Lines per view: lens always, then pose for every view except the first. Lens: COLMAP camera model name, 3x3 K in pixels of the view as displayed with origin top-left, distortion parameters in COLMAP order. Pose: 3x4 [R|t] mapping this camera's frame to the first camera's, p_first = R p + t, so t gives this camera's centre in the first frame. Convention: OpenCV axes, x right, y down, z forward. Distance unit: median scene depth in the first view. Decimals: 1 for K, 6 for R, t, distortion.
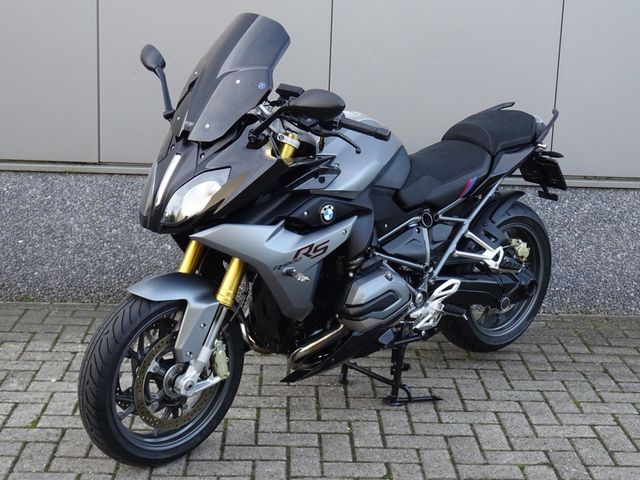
lens RADIAL K [[1074.7, 0, 319.0], [0, 1074.7, 239.6], [0, 0, 1]] dist [0.041207, 0.000000]
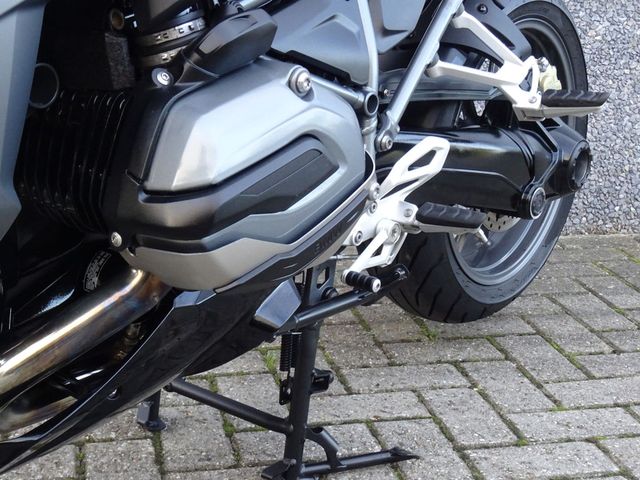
lens RADIAL K [[1074.7, 0, 319.2], [0, 1074.7, 239.1], [0, 0, 1]] dist [0.041207, 0.000000]
pose [[0.981302, -0.053967, 0.184754, 0.014714], [0.047009, 0.998018, 0.041838, 0.054551], [-0.186645, -0.032371, 0.981894, 0.638306]]
